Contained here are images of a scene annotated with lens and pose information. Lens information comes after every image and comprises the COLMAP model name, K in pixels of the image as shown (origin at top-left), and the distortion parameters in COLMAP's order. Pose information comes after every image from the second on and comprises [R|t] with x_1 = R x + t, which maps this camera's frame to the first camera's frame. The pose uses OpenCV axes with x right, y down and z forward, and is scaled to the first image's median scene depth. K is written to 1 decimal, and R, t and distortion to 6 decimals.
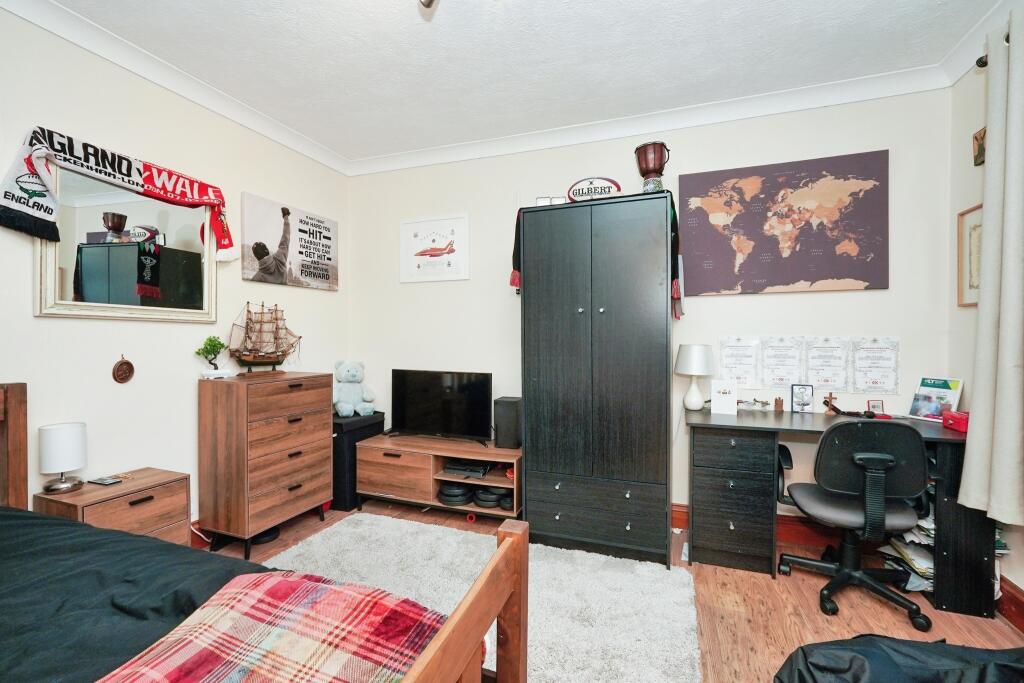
lens RADIAL K [[445.5, 0, 509.2], [0, 445.5, 340.2], [0, 0, 1]] dist [-0.001372, 0.000917]
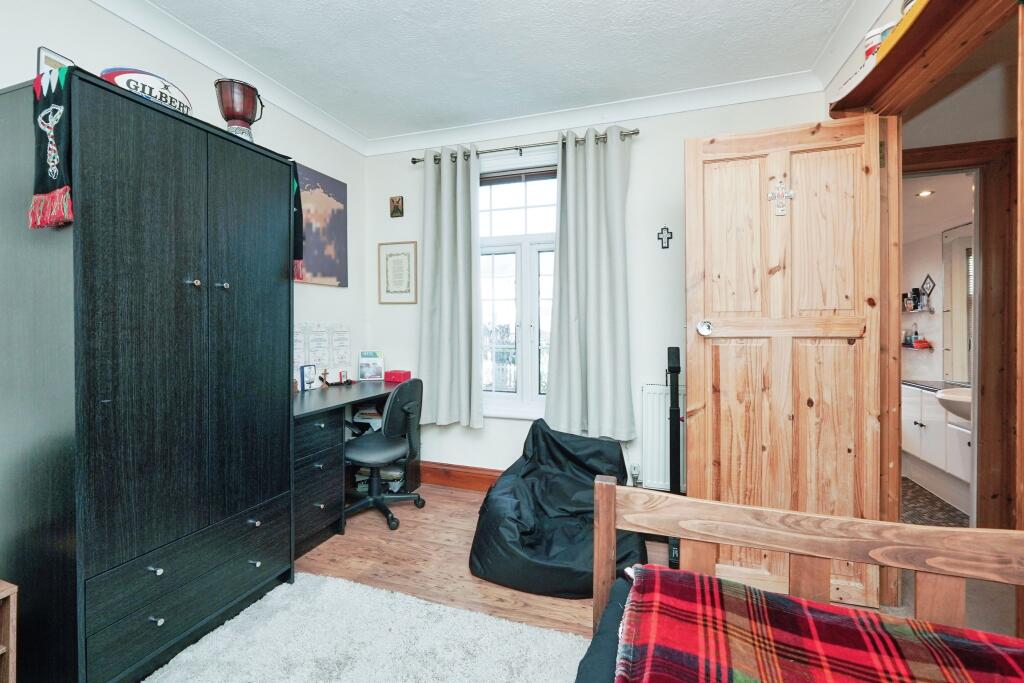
lens RADIAL K [[445.5, 0, 507.3], [0, 445.5, 323.8], [0, 0, 1]] dist [-0.001372, 0.000917]
pose [[-0.019667, -0.000672, 0.999806, -0.509067], [0.003614, 0.999993, 0.000744, -0.004257], [-0.999800, 0.003628, -0.019664, 0.547134]]
